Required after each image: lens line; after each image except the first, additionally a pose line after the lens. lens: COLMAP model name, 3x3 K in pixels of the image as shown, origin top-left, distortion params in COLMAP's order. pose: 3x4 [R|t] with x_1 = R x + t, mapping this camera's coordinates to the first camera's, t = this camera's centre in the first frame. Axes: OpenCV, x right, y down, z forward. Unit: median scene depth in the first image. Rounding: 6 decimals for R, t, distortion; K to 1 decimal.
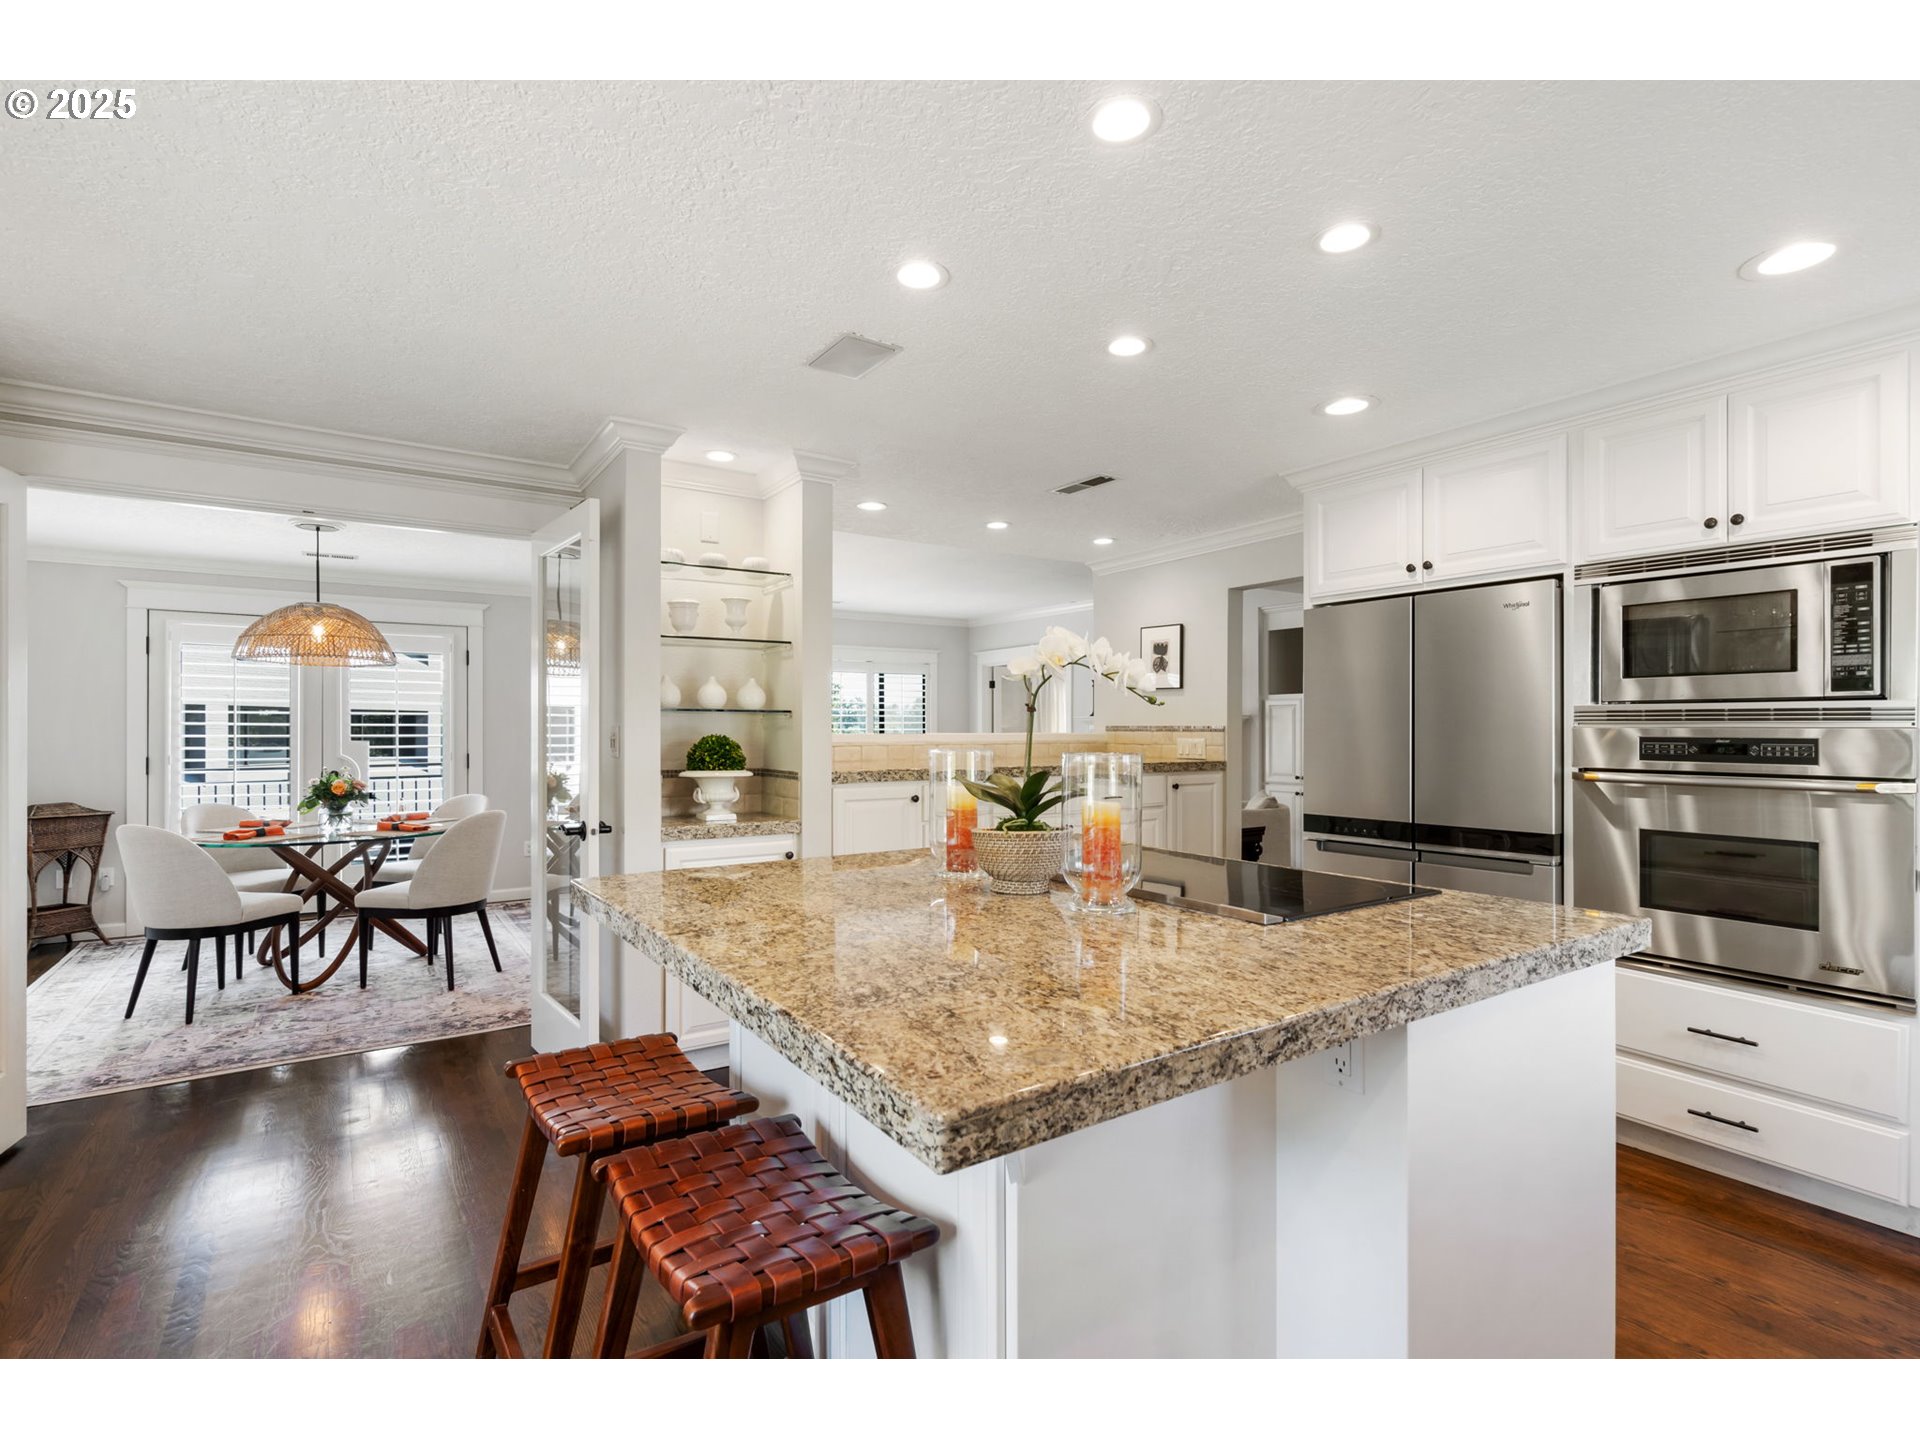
lens RADIAL K [[924.0, 0, 951.4], [0, 924.0, 708.0], [0, 0, 1]] dist [0.008698, -0.000360]
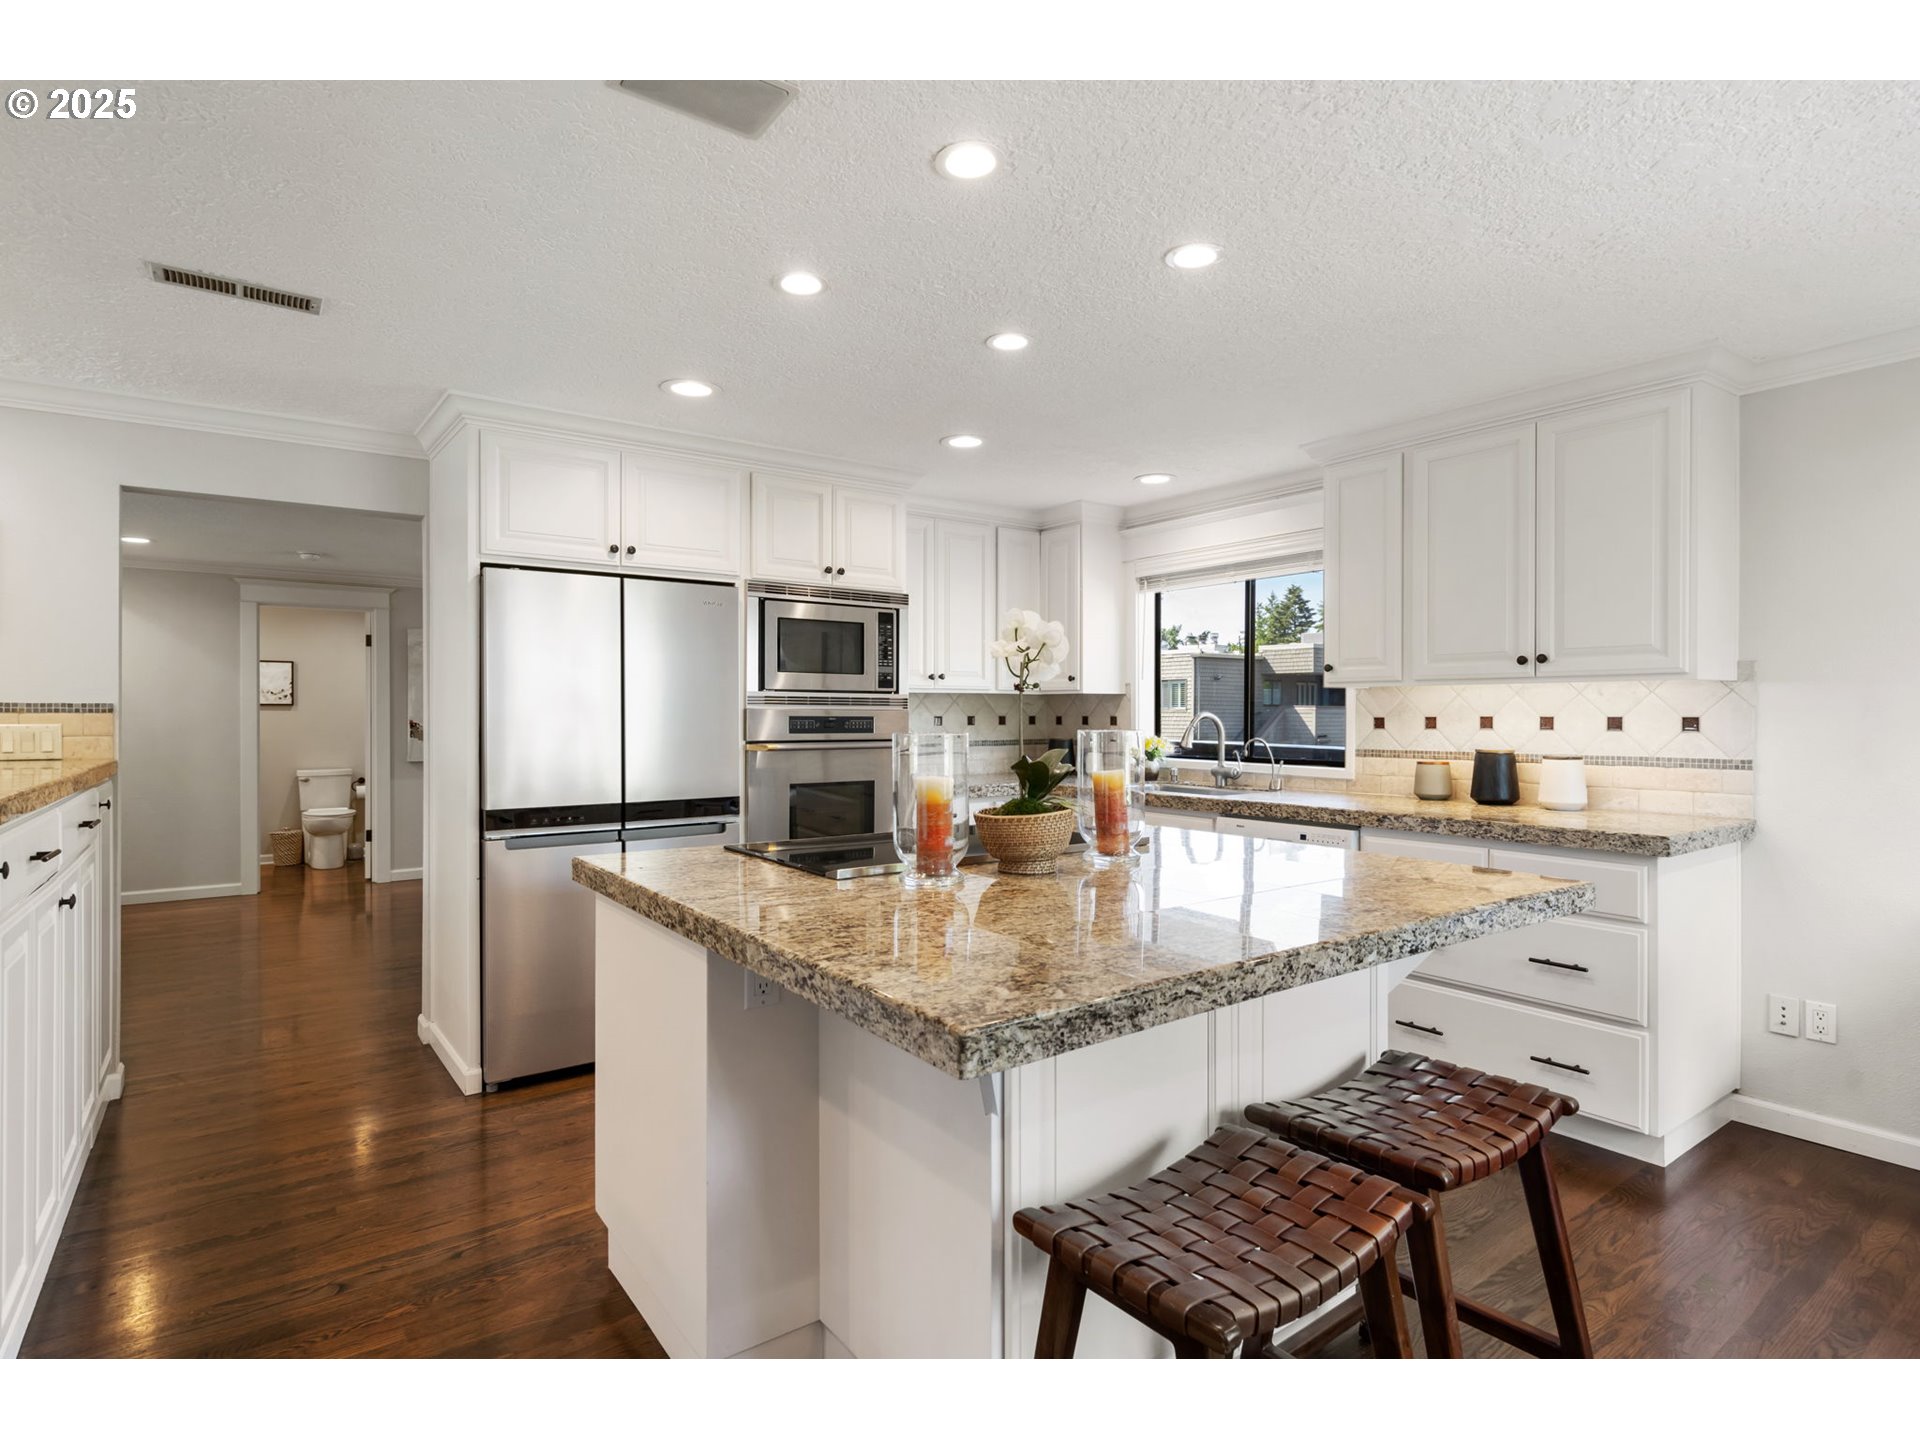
lens RADIAL K [[924.0, 0, 951.4], [0, 924.0, 708.0], [0, 0, 1]] dist [0.008698, -0.000360]
pose [[-0.015469, 0.006045, 0.999862, -0.657197], [-0.020228, 0.999775, -0.006357, 0.024480], [-0.999676, -0.020324, -0.015344, 0.851657]]
